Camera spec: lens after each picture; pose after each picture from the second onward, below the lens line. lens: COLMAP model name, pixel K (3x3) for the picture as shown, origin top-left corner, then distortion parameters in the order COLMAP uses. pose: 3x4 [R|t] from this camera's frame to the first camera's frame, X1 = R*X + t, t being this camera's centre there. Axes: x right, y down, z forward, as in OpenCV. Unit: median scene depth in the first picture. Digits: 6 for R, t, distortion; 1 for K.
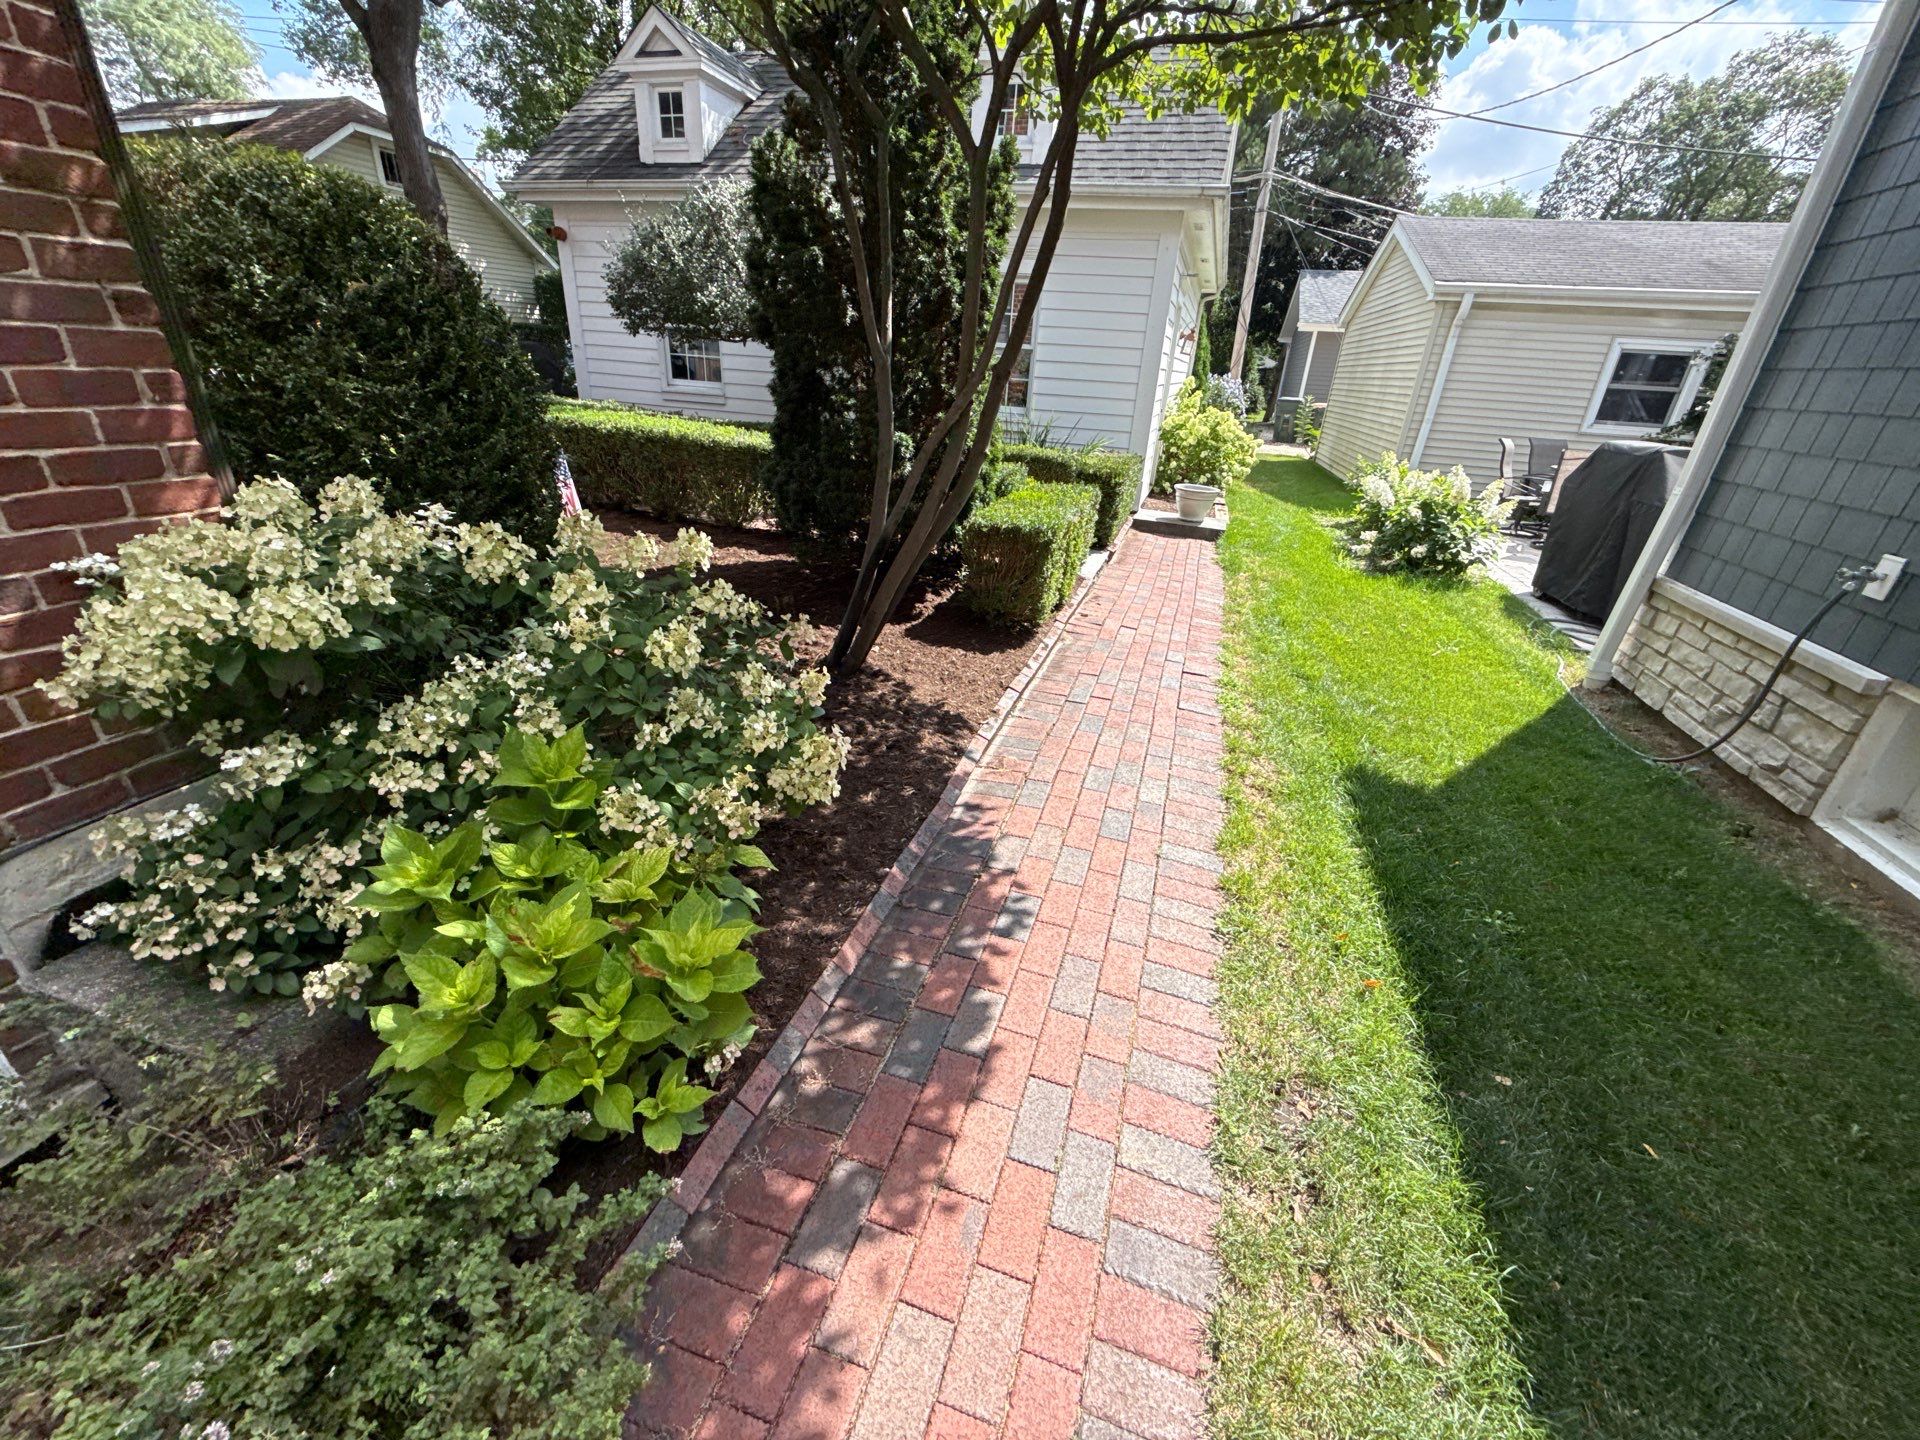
lens RADIAL K [[761.3, 0, 958.5], [0, 761.3, 718.3], [0, 0, 1]] dist [0.000693, -0.000216]
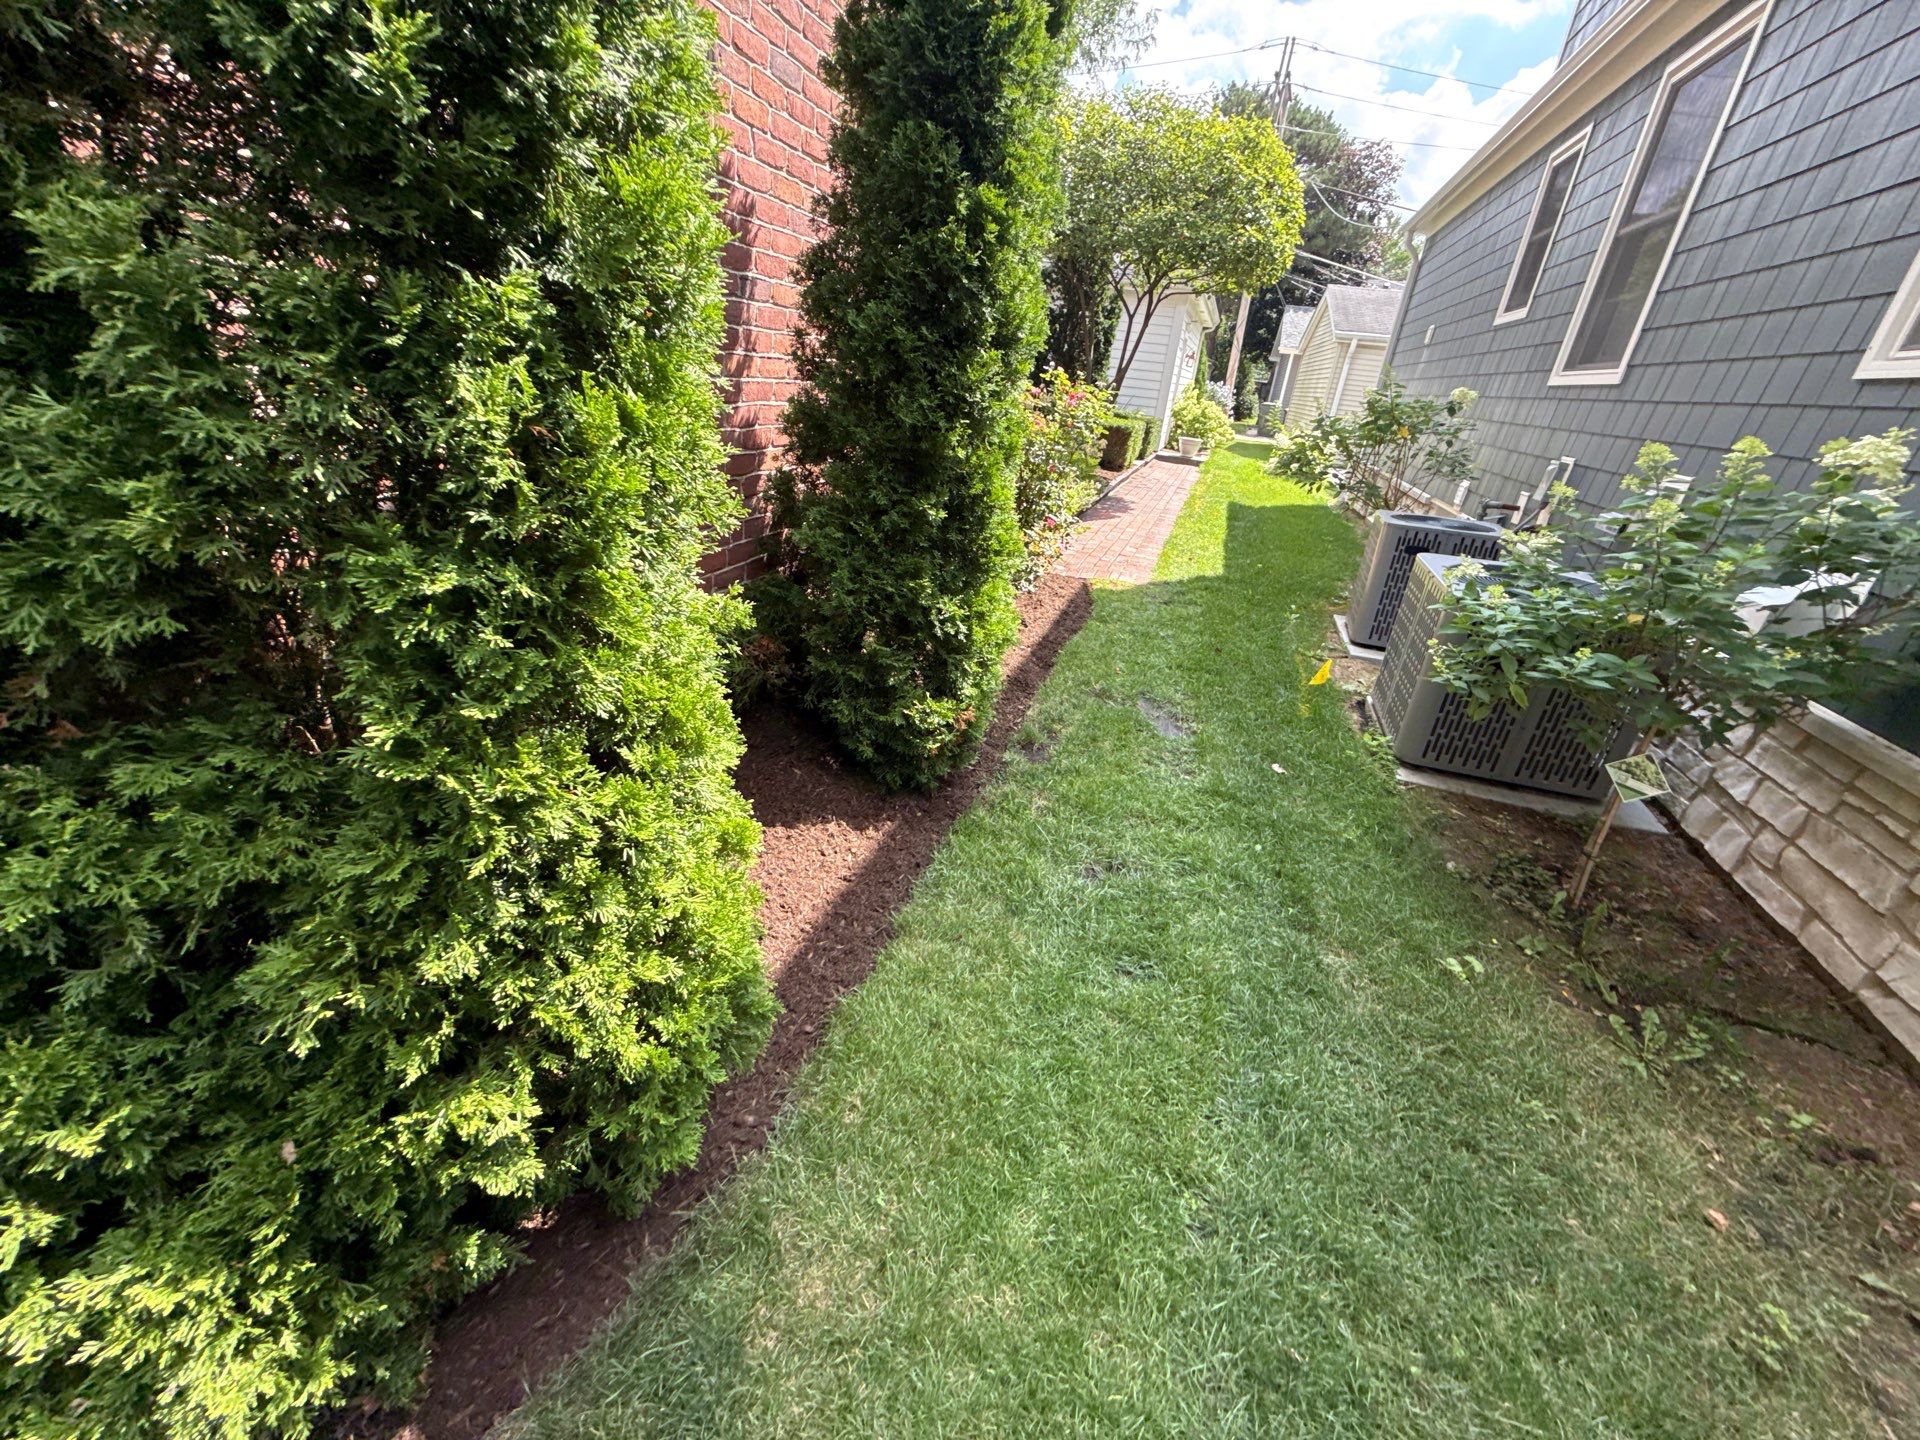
lens RADIAL K [[761.3, 0, 958.5], [0, 761.3, 718.3], [0, 0, 1]] dist [0.000693, -0.000216]
pose [[0.999324, 0.036206, -0.006394, -0.376236], [-0.036237, 0.999331, -0.004935, 0.709947], [0.006211, 0.005164, 0.999967, -1.495222]]
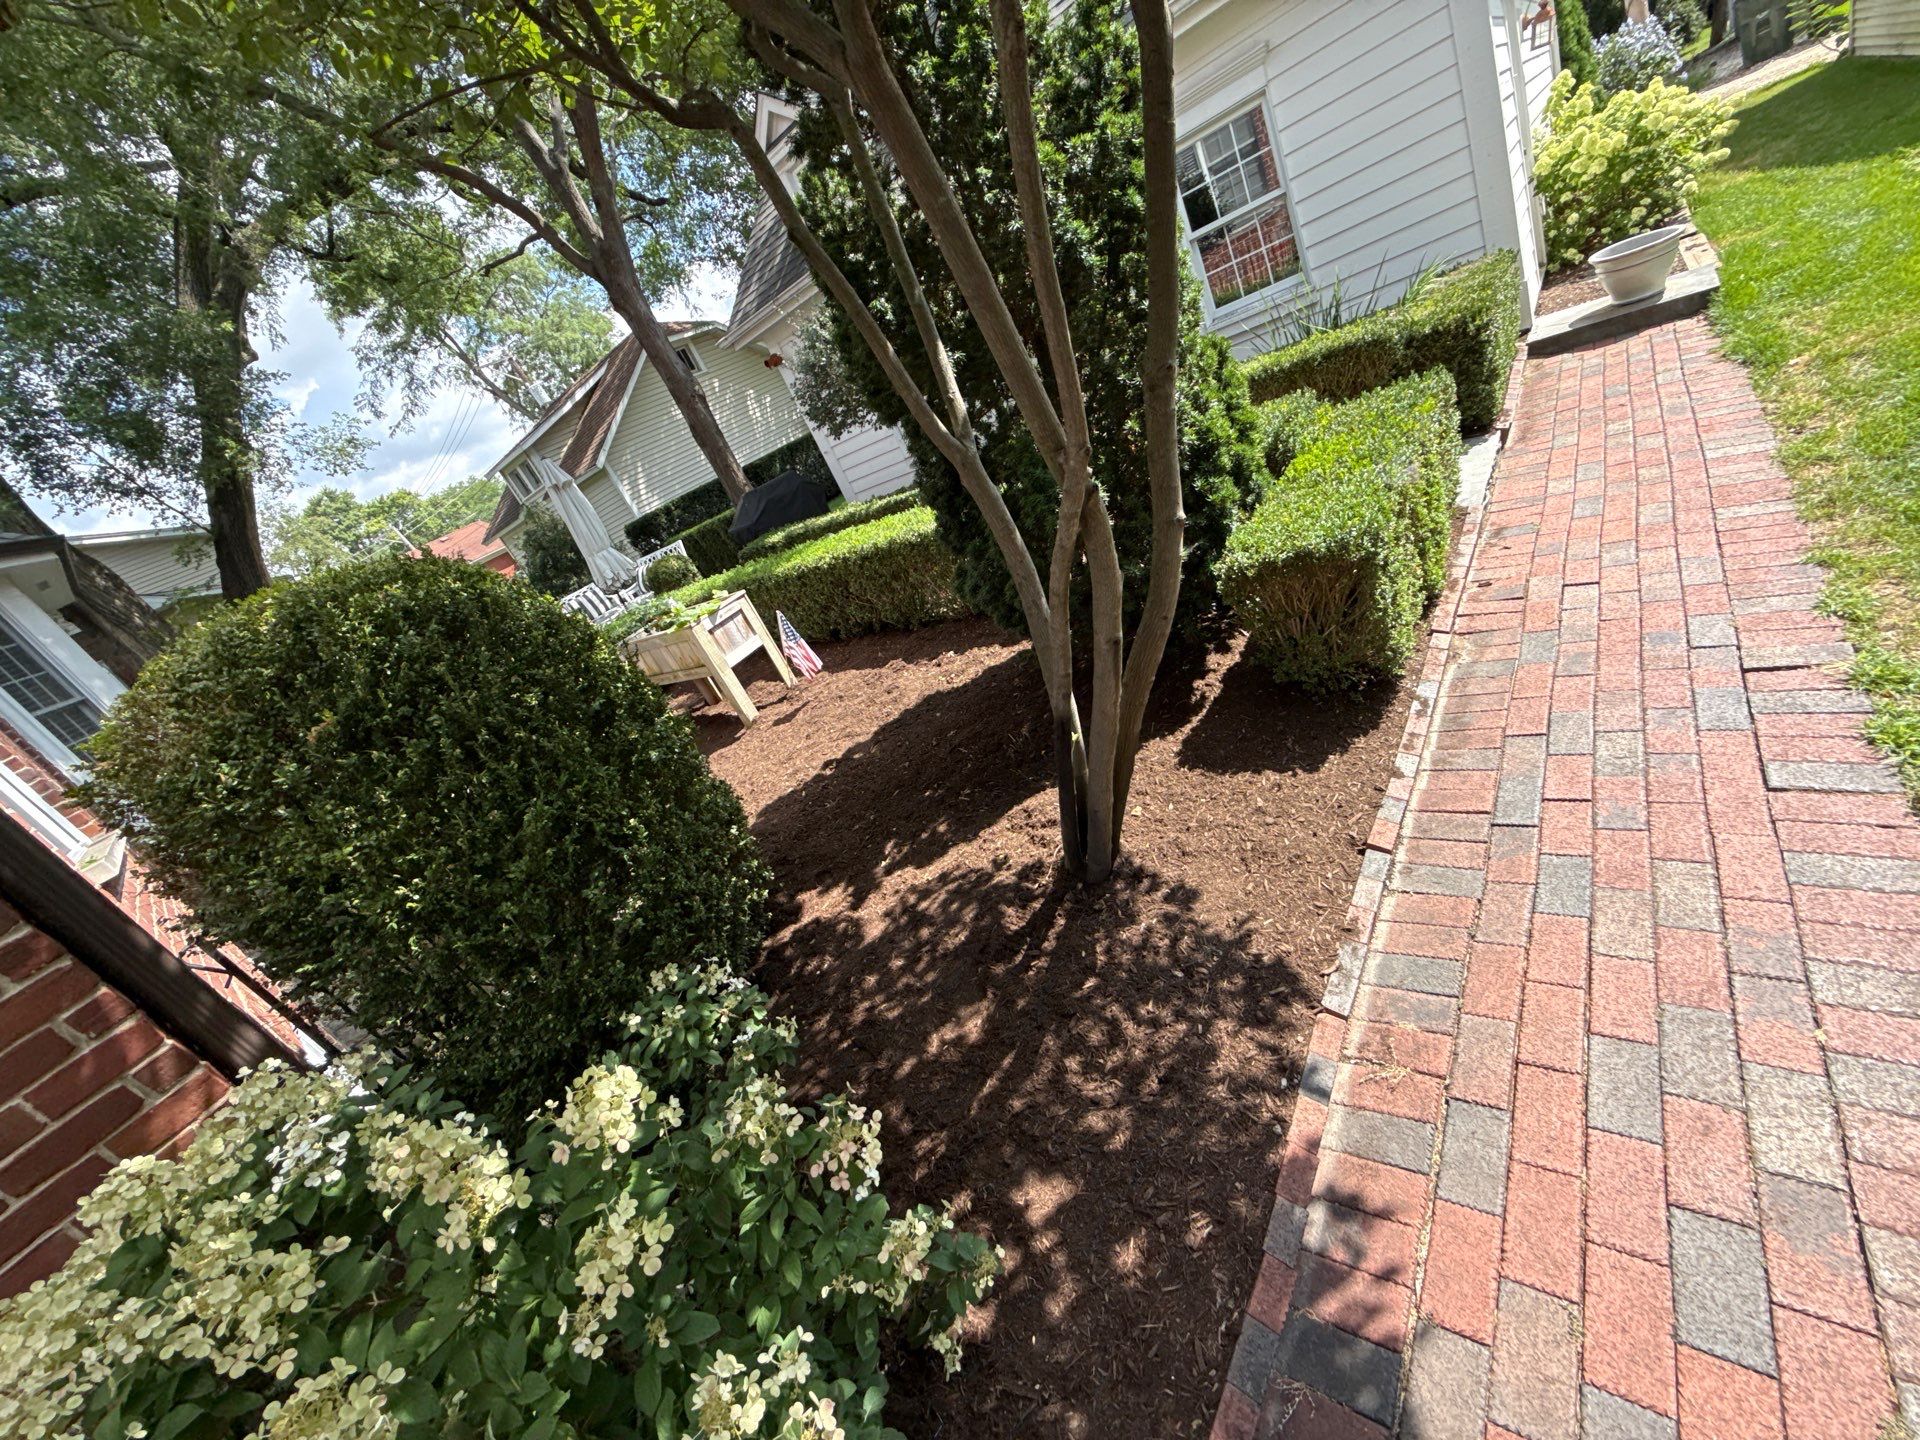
lens RADIAL K [[765.8, 0, 960.3], [0, 765.8, 714.8], [0, 0, 1]] dist [-0.002339, 0.000253]
pose [[0.833762, -0.276391, -0.477964, 0.086821], [0.305876, 0.951921, -0.016894, -0.168152], [0.459653, -0.132112, 0.878217, 0.280733]]
